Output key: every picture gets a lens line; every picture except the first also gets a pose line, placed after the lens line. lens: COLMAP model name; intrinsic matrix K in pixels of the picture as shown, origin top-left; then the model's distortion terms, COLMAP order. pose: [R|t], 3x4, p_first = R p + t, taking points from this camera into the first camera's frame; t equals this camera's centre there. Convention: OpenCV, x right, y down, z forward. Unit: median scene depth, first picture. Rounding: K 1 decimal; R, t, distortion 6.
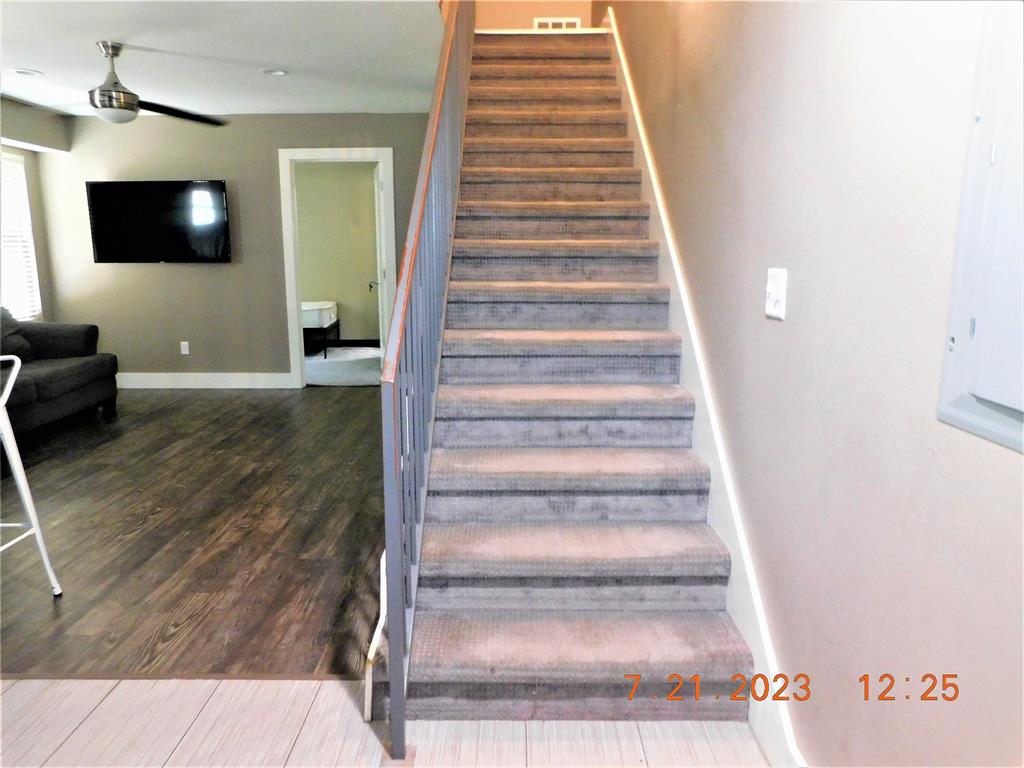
lens RADIAL K [[720.7, 0, 497.0], [0, 720.7, 376.6], [0, 0, 1]] dist [-0.048988, 0.056502]
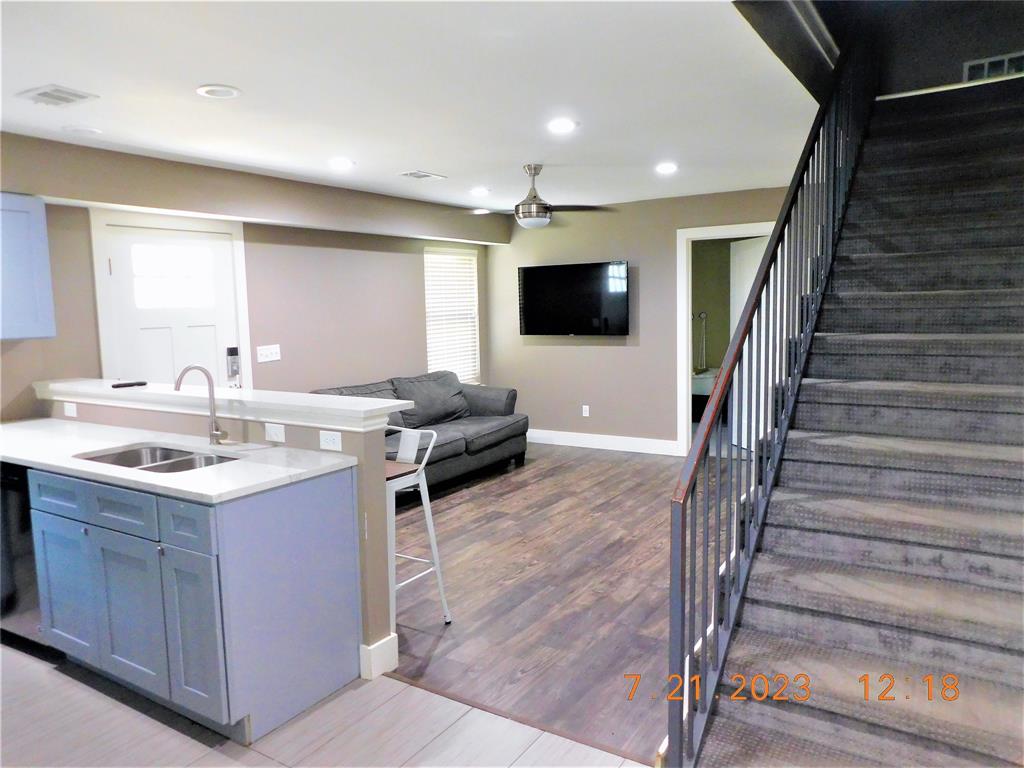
lens RADIAL K [[720.7, 0, 504.2], [0, 720.7, 373.4], [0, 0, 1]] dist [-0.048988, 0.056502]
pose [[0.846935, 0.030397, -0.530827, 0.109776], [-0.070738, 0.995931, -0.055832, -0.059097], [0.526970, 0.084836, 0.845639, -0.045824]]
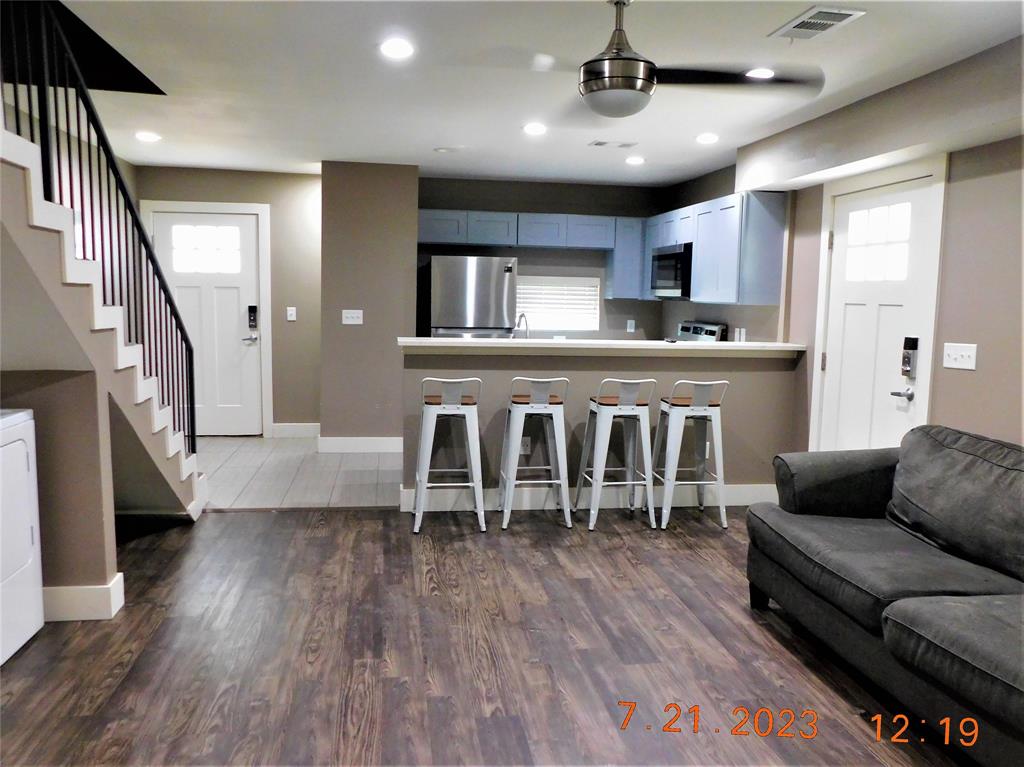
lens RADIAL K [[787.7, 0, 515.2], [0, 787.7, 380.7], [0, 0, 1]] dist [-0.010234, 0.008143]
pose [[-0.983518, -0.003588, -0.180776, -0.455572], [-0.055219, 0.957999, 0.281406, -0.443809], [0.172174, 0.286750, -0.942407, 2.248477]]
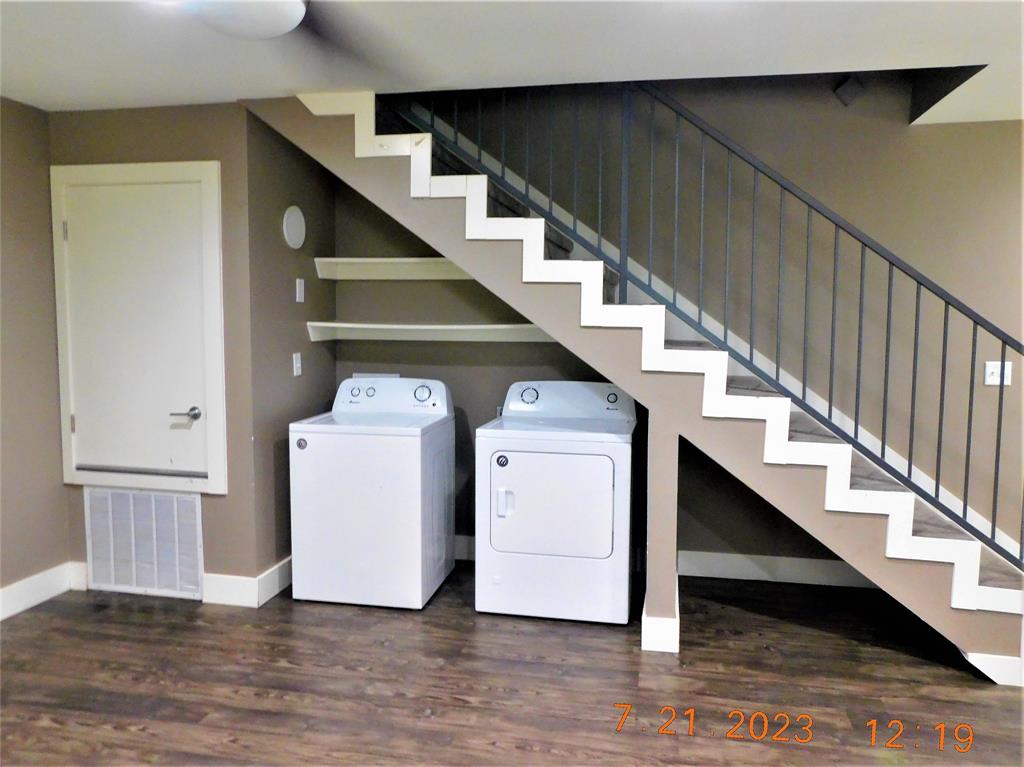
lens RADIAL K [[787.7, 0, 509.7], [0, 787.7, 384.8], [0, 0, 1]] dist [-0.010234, 0.008143]
pose [[0.184499, -0.087844, 0.978899, -1.212398], [0.166346, 0.984419, 0.056987, -0.264761], [-0.968653, 0.152322, 0.196237, 1.130937]]
